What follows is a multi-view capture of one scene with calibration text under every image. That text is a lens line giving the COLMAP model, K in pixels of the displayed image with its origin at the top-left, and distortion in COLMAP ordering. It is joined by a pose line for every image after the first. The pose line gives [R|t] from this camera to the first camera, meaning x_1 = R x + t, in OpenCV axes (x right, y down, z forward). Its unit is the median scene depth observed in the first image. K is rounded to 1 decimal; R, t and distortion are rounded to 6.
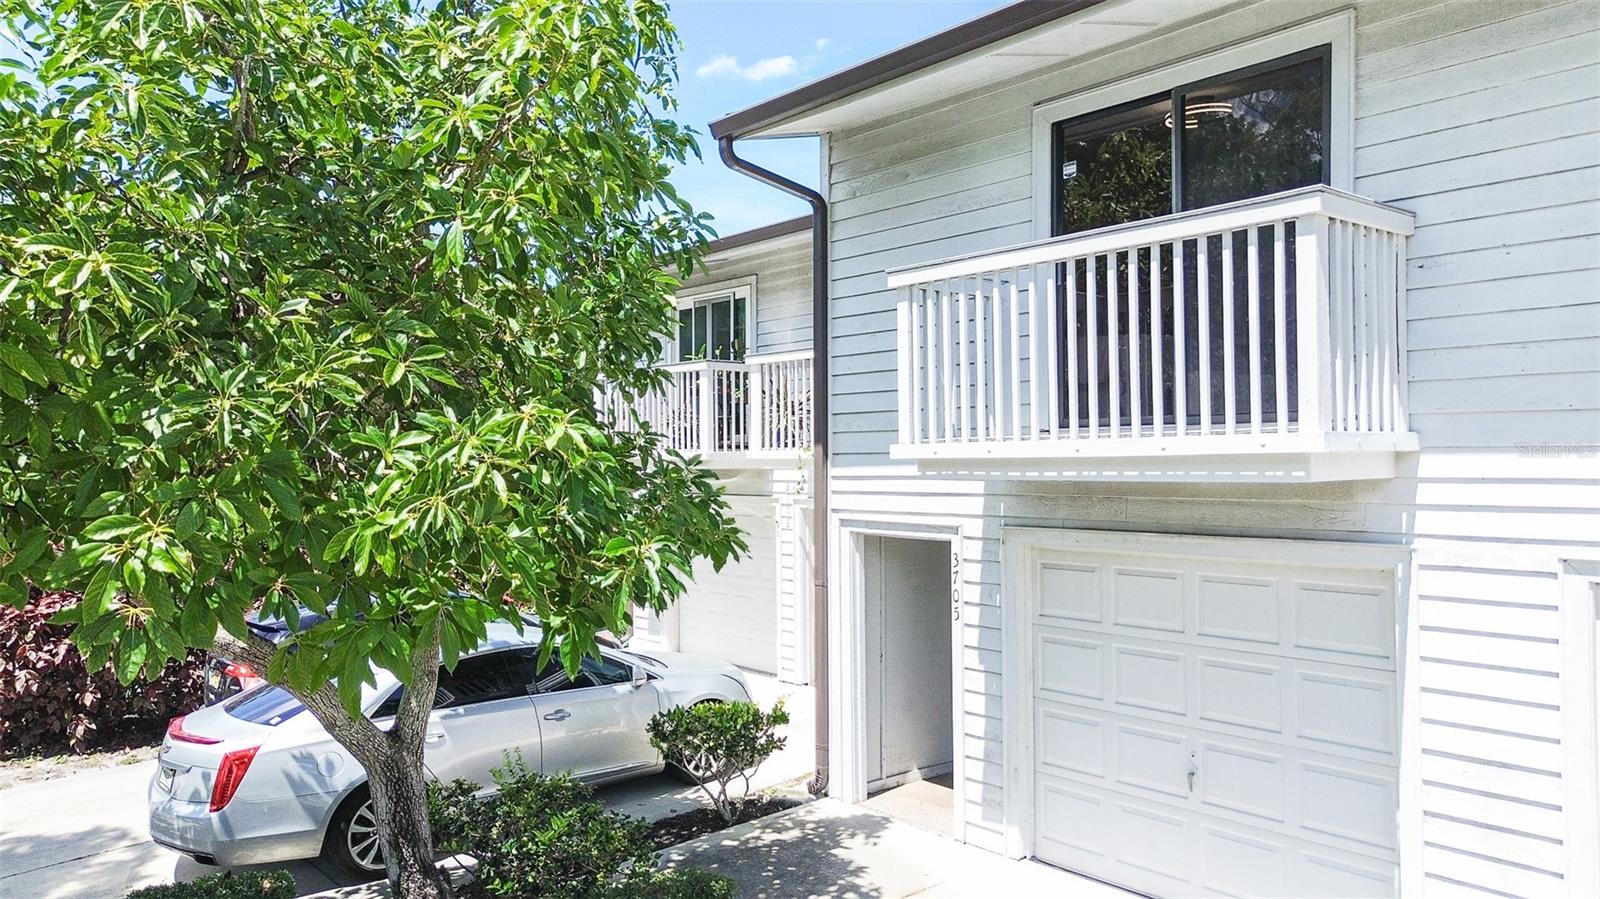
lens RADIAL K [[1148.1, 0, 792.3], [0, 1148.1, 452.8], [0, 0, 1]] dist [0.037207, -0.006568]
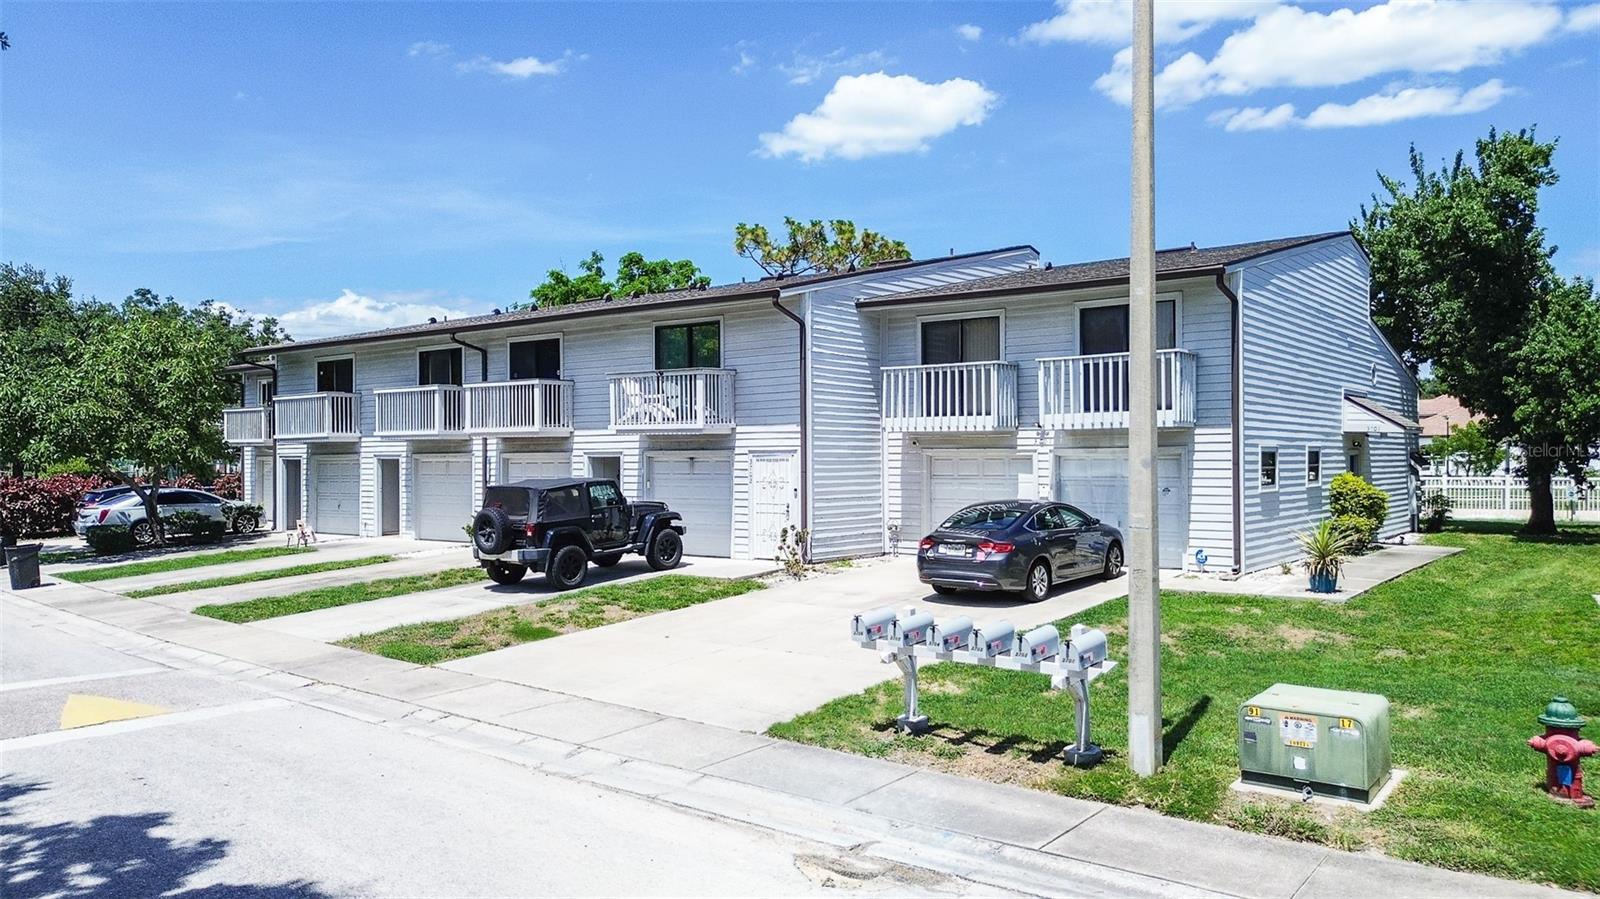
lens RADIAL K [[1148.1, 0, 803.7], [0, 1148.1, 457.5], [0, 0, 1]] dist [0.037207, -0.006568]
pose [[0.975960, 0.000168, 0.217948, 1.027955], [-0.000517, 0.999999, 0.001546, 0.065279], [-0.217948, -0.001622, 0.975959, -3.519643]]
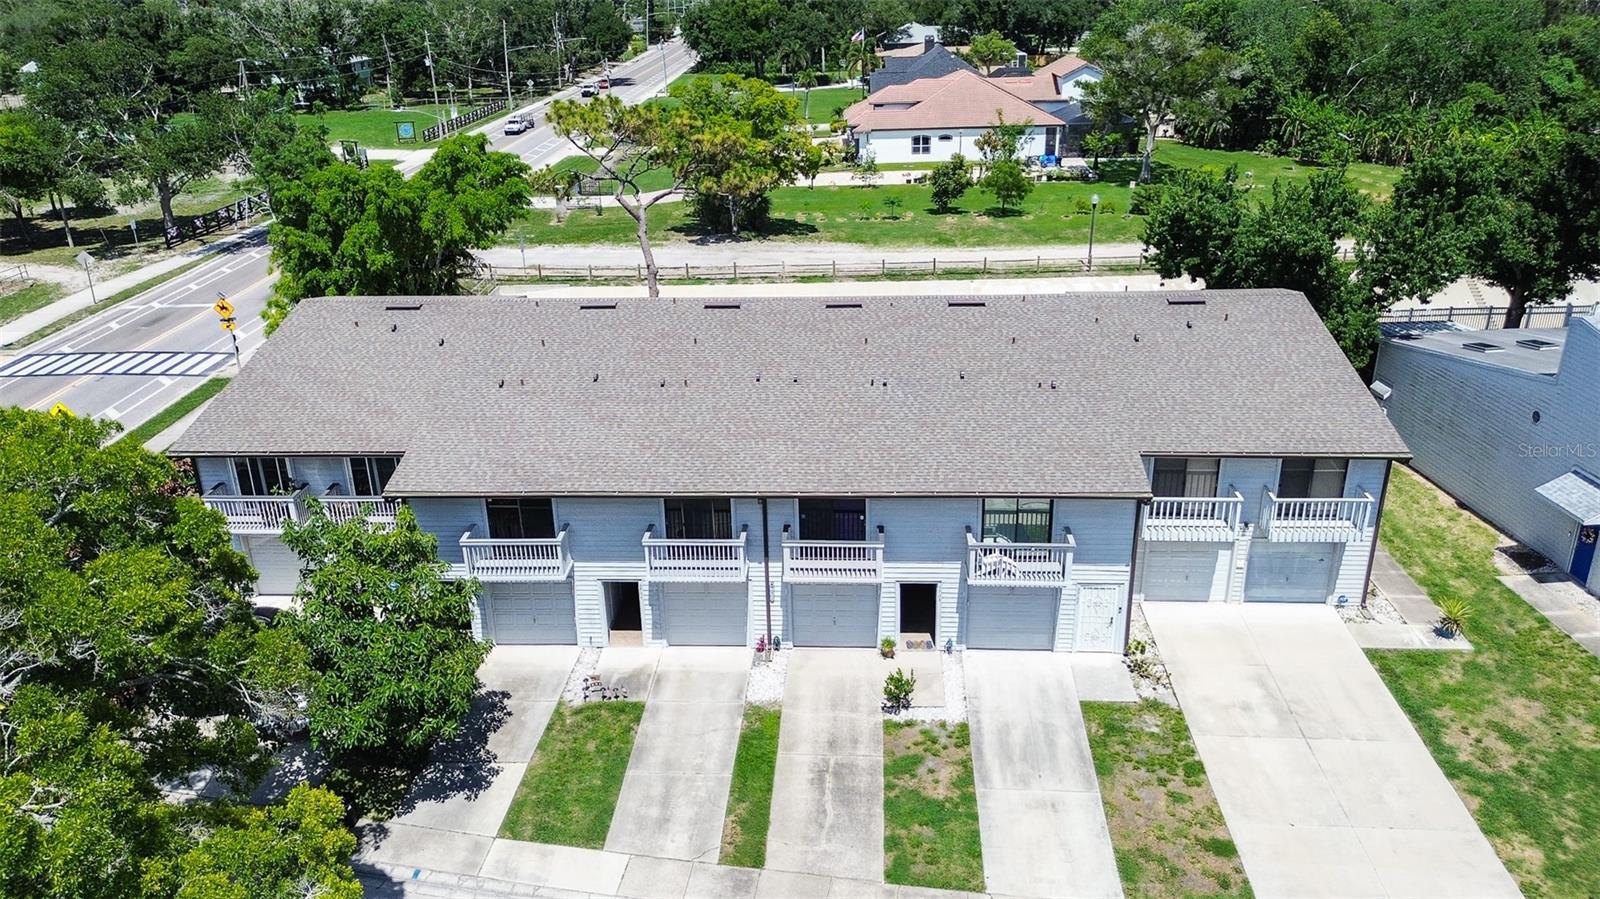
lens RADIAL K [[1148.1, 0, 797.2], [0, 1148.1, 451.5], [0, 0, 1]] dist [0.037207, -0.006568]
pose [[0.674704, -0.286644, 0.680155, -1.727647], [0.008082, 0.924322, 0.381528, -1.918955], [-0.738045, -0.251921, 0.625960, -2.305150]]
